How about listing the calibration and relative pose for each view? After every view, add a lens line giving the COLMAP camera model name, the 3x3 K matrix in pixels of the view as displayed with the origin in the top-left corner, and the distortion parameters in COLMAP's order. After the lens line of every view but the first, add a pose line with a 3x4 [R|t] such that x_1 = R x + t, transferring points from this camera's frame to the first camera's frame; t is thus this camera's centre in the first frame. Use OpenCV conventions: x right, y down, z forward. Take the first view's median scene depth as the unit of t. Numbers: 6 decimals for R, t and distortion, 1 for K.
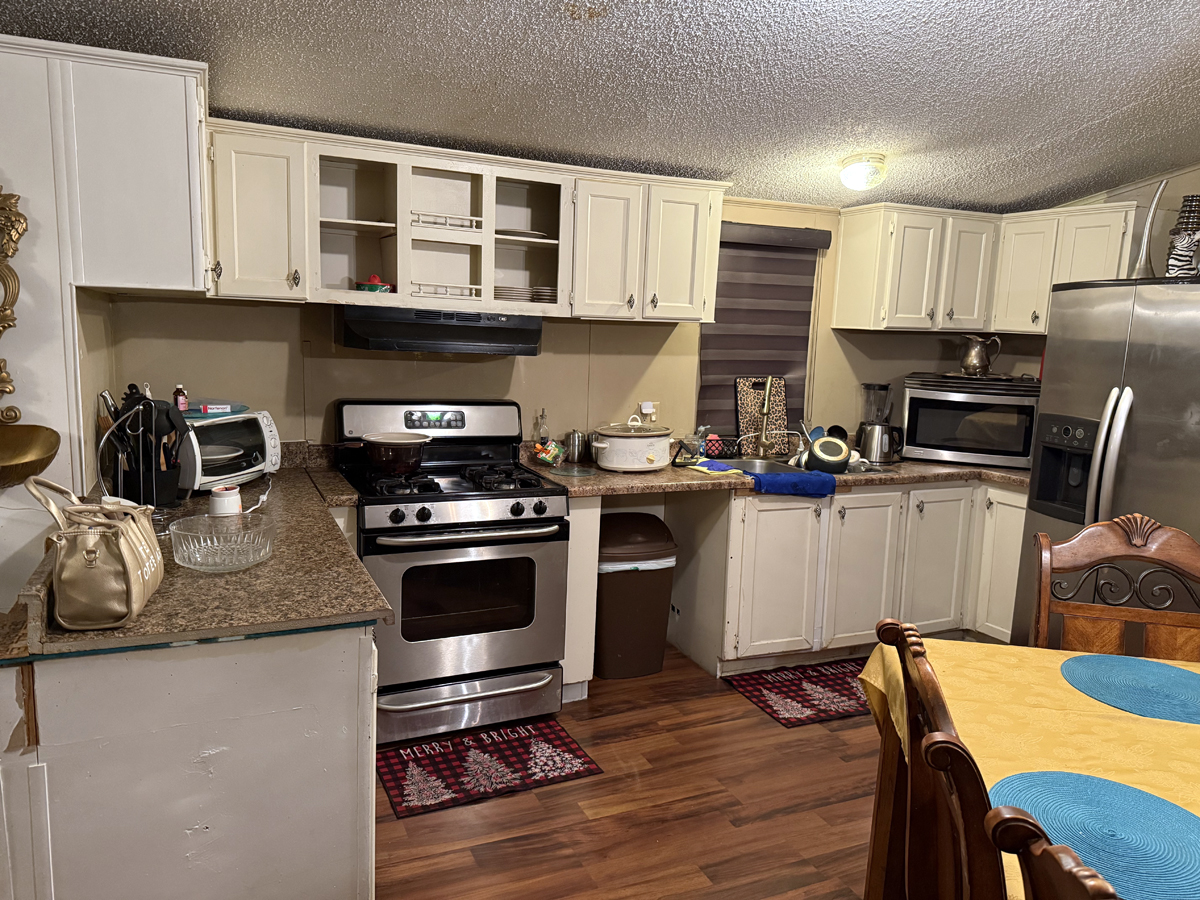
lens RADIAL K [[852.2, 0, 594.0], [0, 852.2, 467.9], [0, 0, 1]] dist [0.074979, -0.098101]
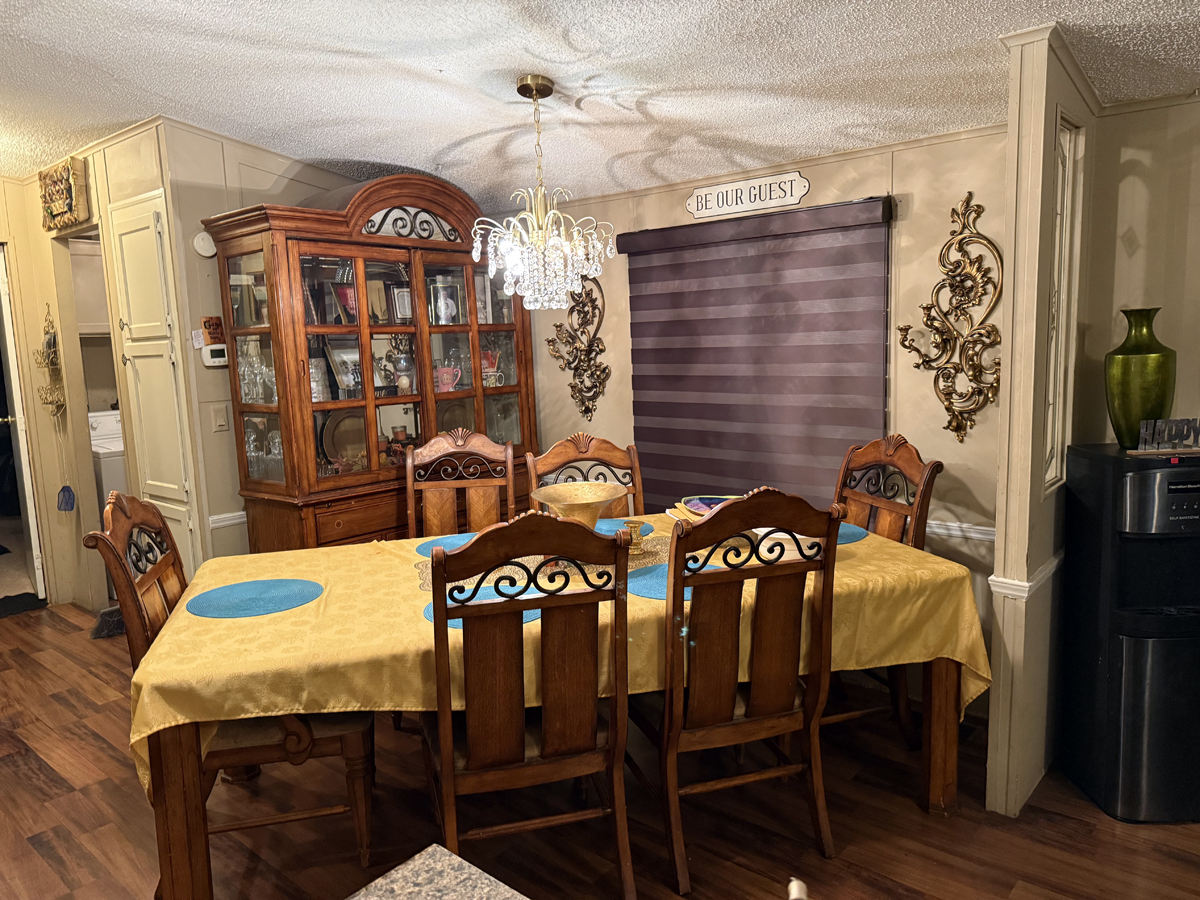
lens RADIAL K [[852.2, 0, 598.3], [0, 852.2, 445.9], [0, 0, 1]] dist [0.074979, -0.098101]
pose [[-0.444743, -0.141008, 0.884489, -0.357464], [0.164734, 0.957804, 0.235528, -0.093879], [-0.880378, 0.250455, -0.402748, 0.520571]]
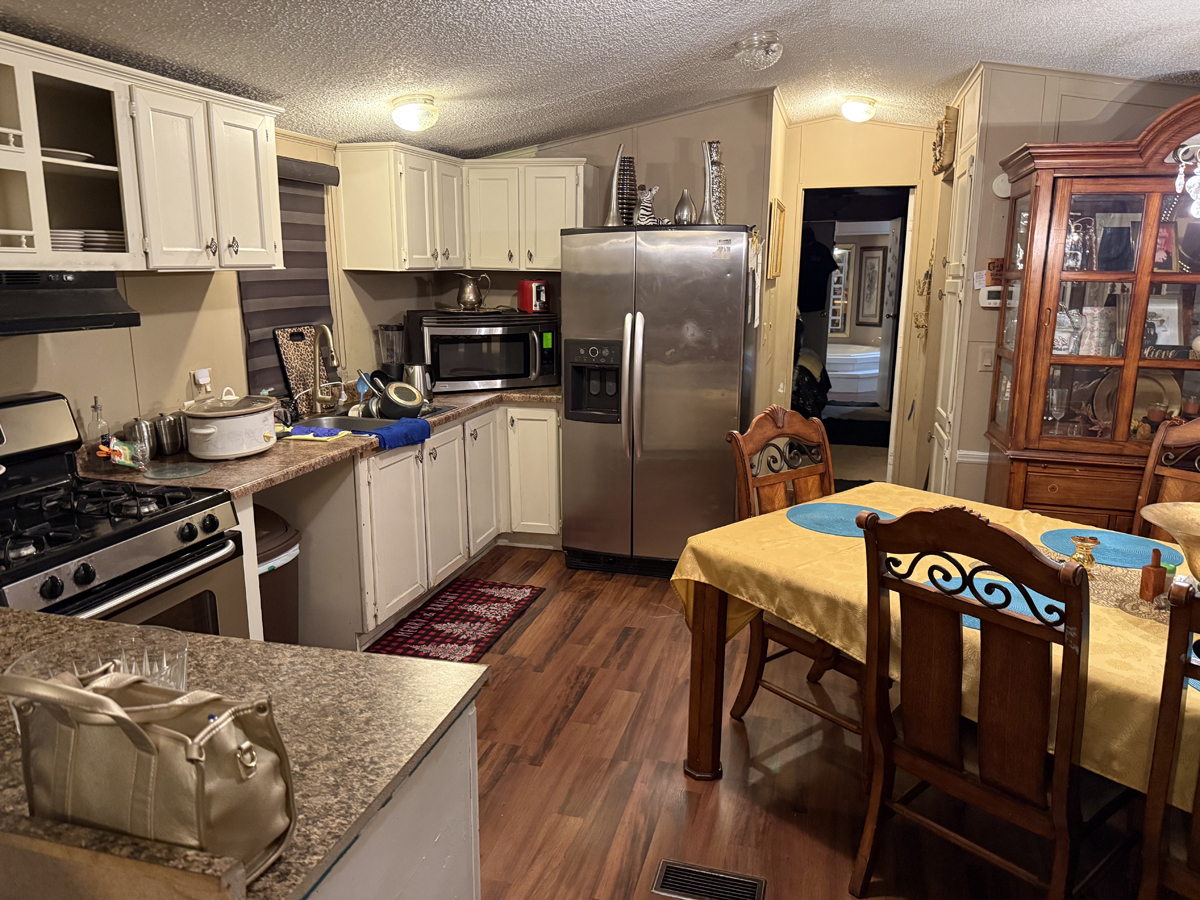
lens RADIAL K [[852.2, 0, 597.9], [0, 852.2, 451.9], [0, 0, 1]] dist [0.074979, -0.098101]
pose [[0.626852, -0.198917, 0.753318, -0.357535], [0.146683, 0.979701, 0.136637, -0.061097], [-0.765206, 0.024848, 0.643305, 0.195709]]
